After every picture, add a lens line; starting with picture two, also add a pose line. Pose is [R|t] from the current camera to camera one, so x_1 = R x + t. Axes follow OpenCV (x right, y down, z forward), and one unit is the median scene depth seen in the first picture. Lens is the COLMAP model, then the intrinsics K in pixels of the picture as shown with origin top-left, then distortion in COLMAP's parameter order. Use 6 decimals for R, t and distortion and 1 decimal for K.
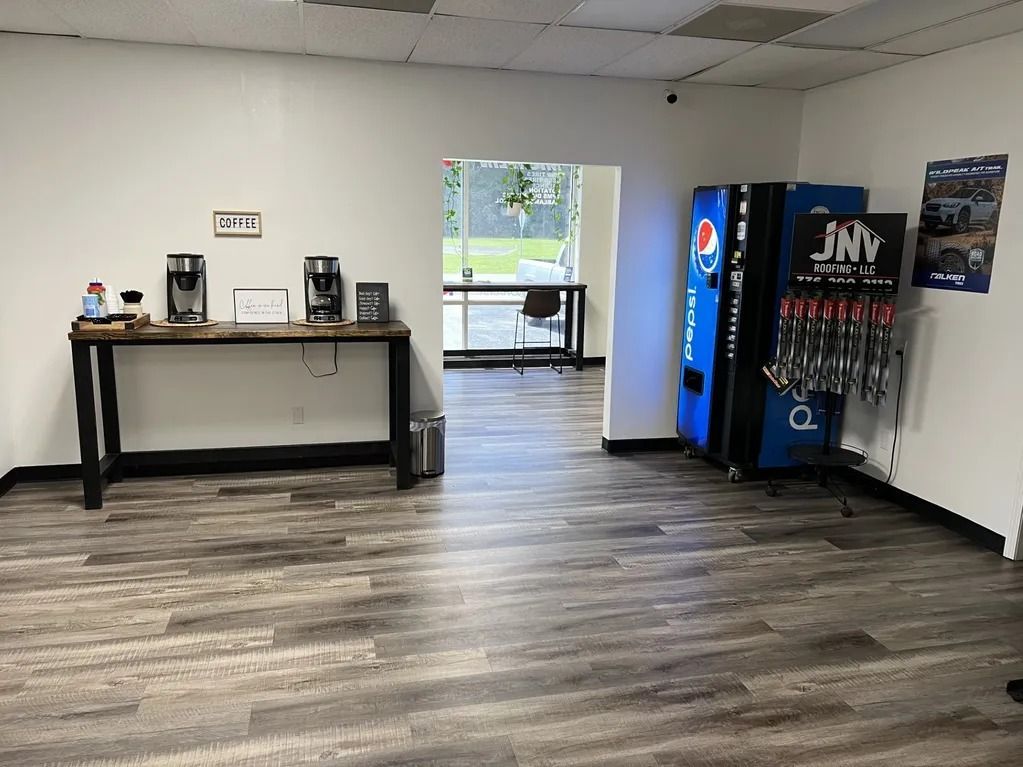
lens RADIAL K [[773.2, 0, 518.4], [0, 773.2, 399.1], [0, 0, 1]] dist [0.037310, -0.035909]
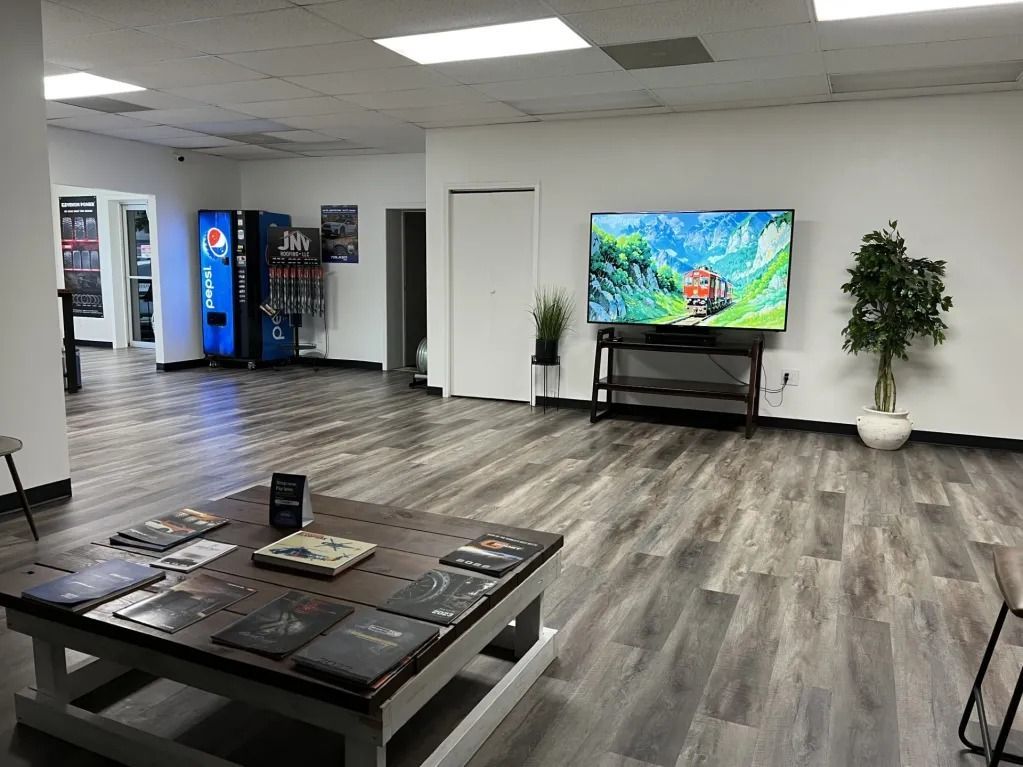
lens RADIAL K [[773.2, 0, 513.5], [0, 773.2, 387.8], [0, 0, 1]] dist [0.037310, -0.035909]
pose [[0.618418, -0.128436, 0.775283, -0.868535], [0.159026, 0.986596, 0.036592, 0.200964], [-0.769591, 0.100661, 0.630553, -0.714786]]
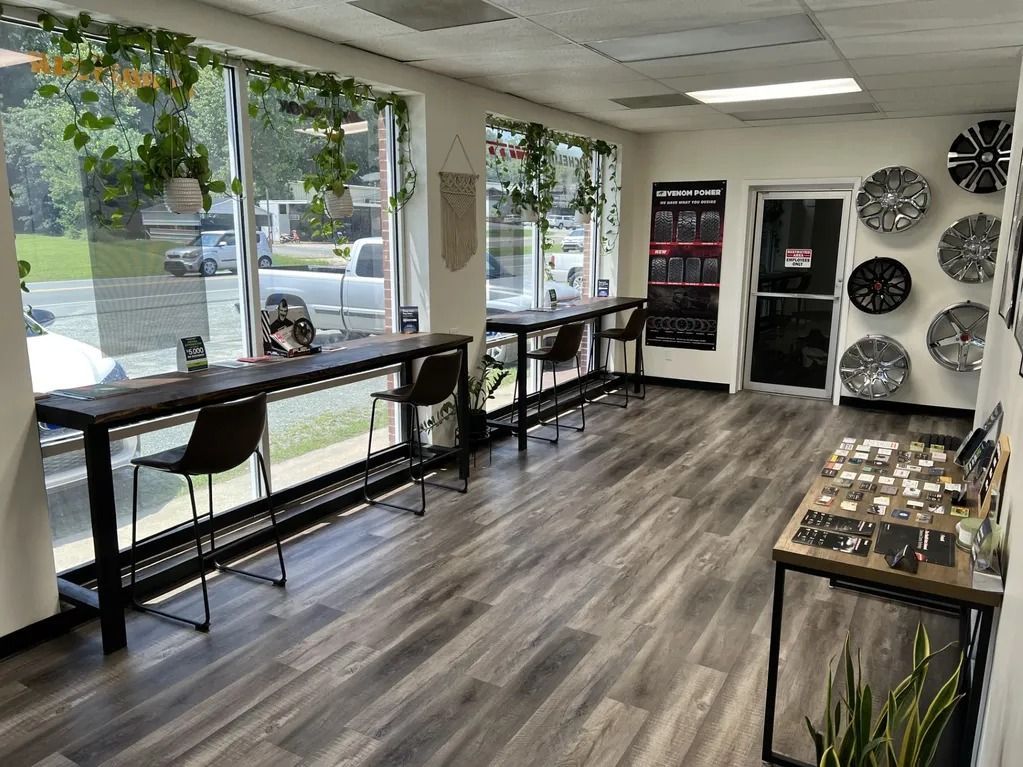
lens RADIAL K [[773.2, 0, 506.9], [0, 773.2, 390.8], [0, 0, 1]] dist [0.037310, -0.035909]
pose [[0.701857, -0.170673, 0.691569, -1.321489], [0.162116, 0.983666, 0.078233, -0.269320], [-0.693625, 0.057206, 0.718061, 0.911286]]
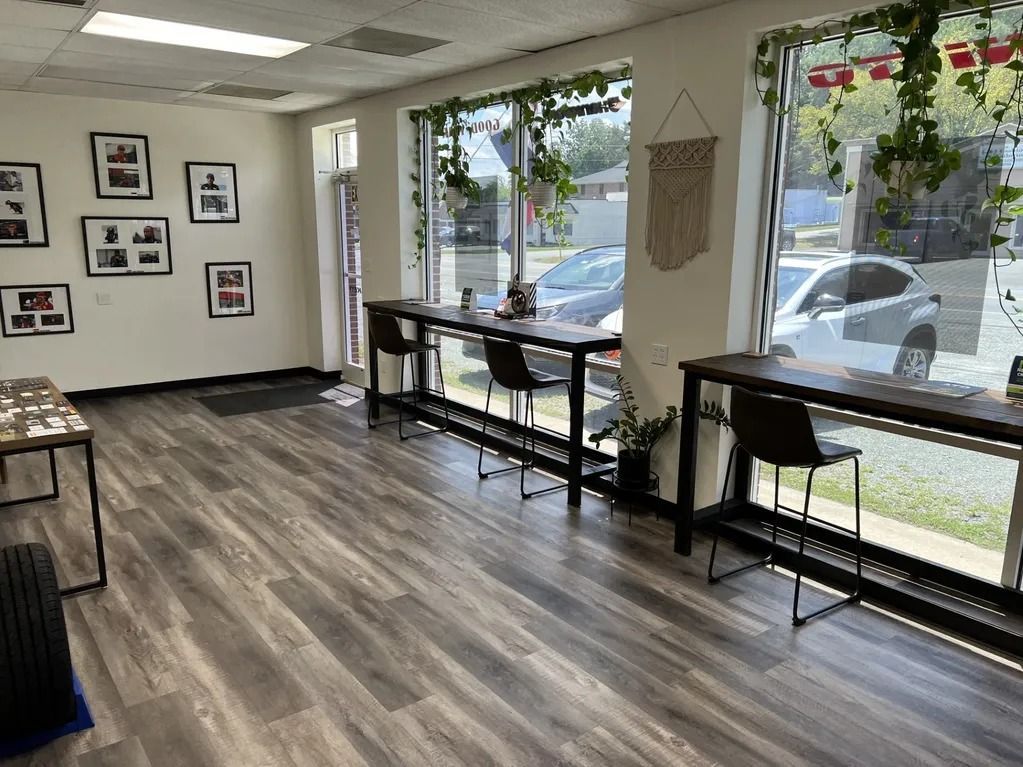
lens RADIAL K [[773.2, 0, 506.1], [0, 773.2, 386.5], [0, 0, 1]] dist [0.037310, -0.035909]
pose [[0.384185, 0.170760, -0.907328, 0.302161], [-0.184726, 0.977093, 0.105672, -0.299946], [0.904588, 0.127009, 0.406928, 1.298909]]
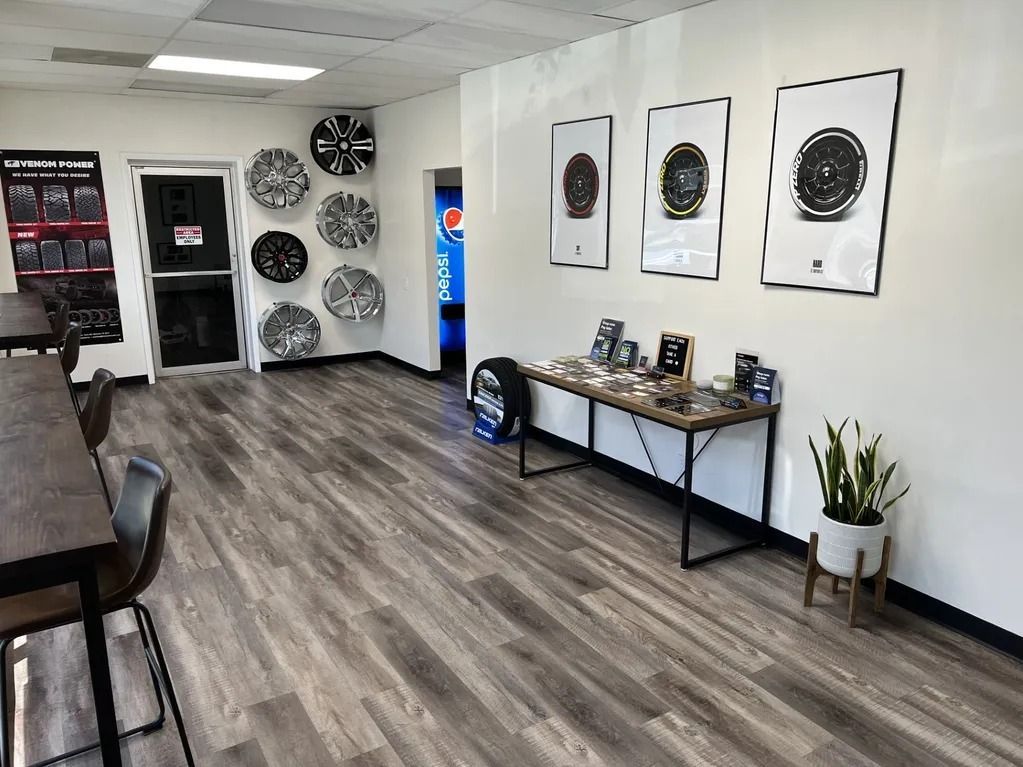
lens RADIAL K [[773.2, 0, 516.0], [0, 773.2, 392.4], [0, 0, 1]] dist [0.037310, -0.035909]
pose [[-0.301978, -0.252522, 0.919262, -1.503199], [0.195858, 0.927275, 0.319063, -0.404255], [-0.932978, 0.276395, -0.230558, 1.504035]]
